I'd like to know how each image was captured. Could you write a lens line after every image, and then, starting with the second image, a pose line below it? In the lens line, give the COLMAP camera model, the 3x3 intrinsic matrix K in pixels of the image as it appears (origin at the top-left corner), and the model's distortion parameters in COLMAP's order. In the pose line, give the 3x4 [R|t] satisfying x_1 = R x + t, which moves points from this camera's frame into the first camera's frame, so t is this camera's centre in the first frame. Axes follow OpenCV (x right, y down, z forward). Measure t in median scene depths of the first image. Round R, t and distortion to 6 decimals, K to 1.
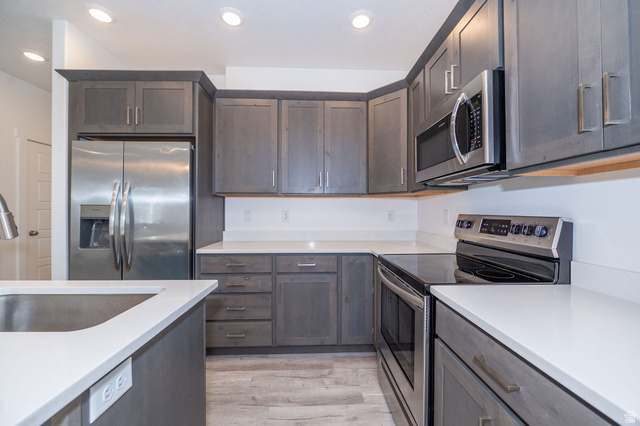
lens RADIAL K [[254.5, 0, 321.1], [0, 254.5, 211.6], [0, 0, 1]] dist [-0.010652, -0.000338]
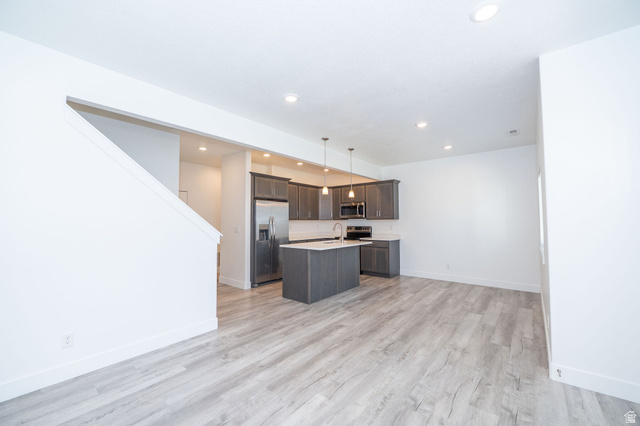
lens RADIAL K [[254.5, 0, 321.1], [0, 254.5, 211.6], [0, 0, 1]] dist [-0.010652, -0.000338]
pose [[0.661459, 0.025964, 0.749532, -2.436271], [0.004856, 0.999231, -0.038899, -0.054397], [-0.749966, 0.029370, 0.660824, -1.193201]]
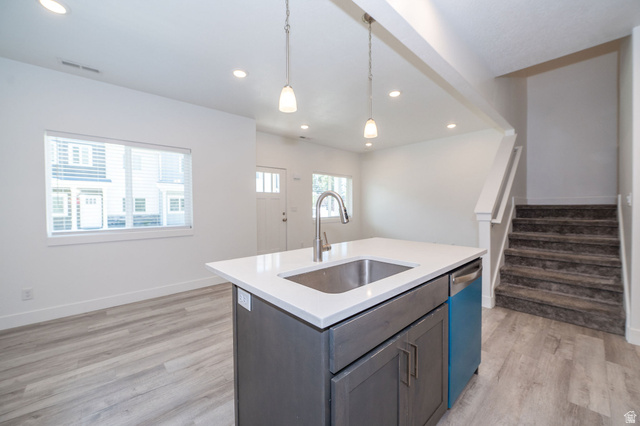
lens RADIAL K [[254.5, 0, 321.1], [0, 254.5, 211.6], [0, 0, 1]] dist [-0.010652, -0.000338]
pose [[-0.754499, 0.017111, -0.656078, -0.000995], [0.005848, 0.999796, 0.019349, -0.003822], [0.656275, 0.010762, -0.754445, 0.820541]]
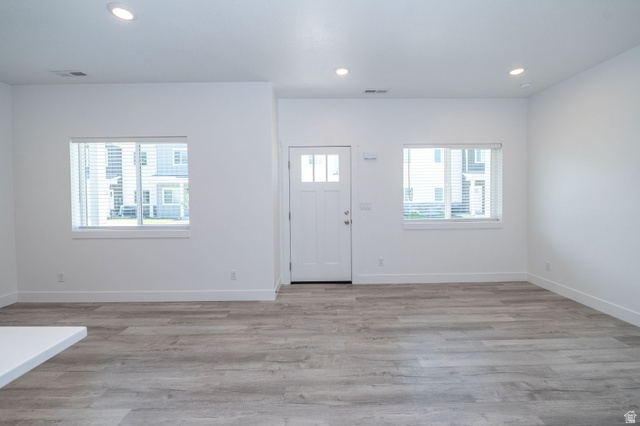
lens RADIAL K [[271.7, 0, 321.1], [0, 271.7, 203.2], [0, 0, 1]] dist [-0.013554, -0.000039]
pose [[-0.999664, 0.006502, 0.025097, -1.369417], [0.007086, 0.999704, 0.023284, -0.047034], [-0.024938, 0.023454, -0.999414, 0.459715]]
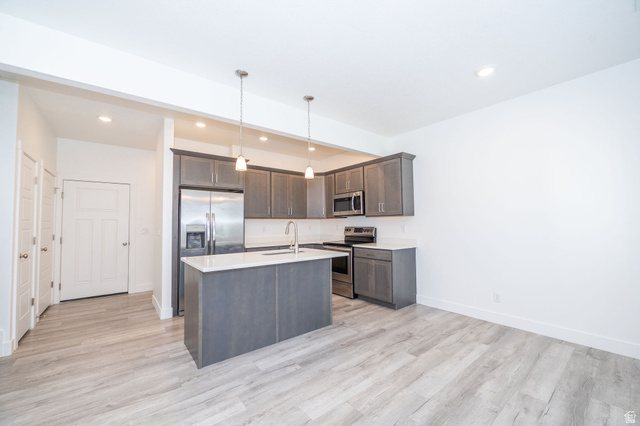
lens RADIAL K [[254.5, 0, 321.1], [0, 254.5, 211.6], [0, 0, 1]] dist [-0.010652, -0.000338]
pose [[0.800891, 0.018367, 0.598528, -1.235048], [0.011961, 0.998839, -0.046656, -0.024053], [-0.598690, 0.044525, 0.799742, -1.004264]]
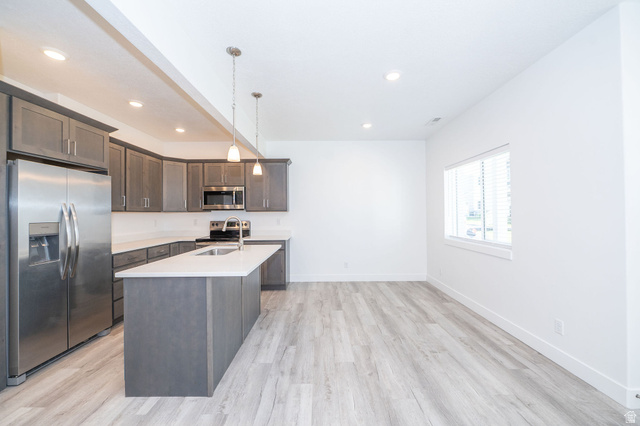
lens RADIAL K [[254.5, 0, 321.1], [0, 254.5, 211.6], [0, 0, 1]] dist [-0.010652, -0.000338]
pose [[0.028378, 0.004990, 0.999585, -1.885982], [0.006665, 0.999964, -0.005181, -0.059557], [-0.999575, 0.006810, 0.028344, -0.214794]]
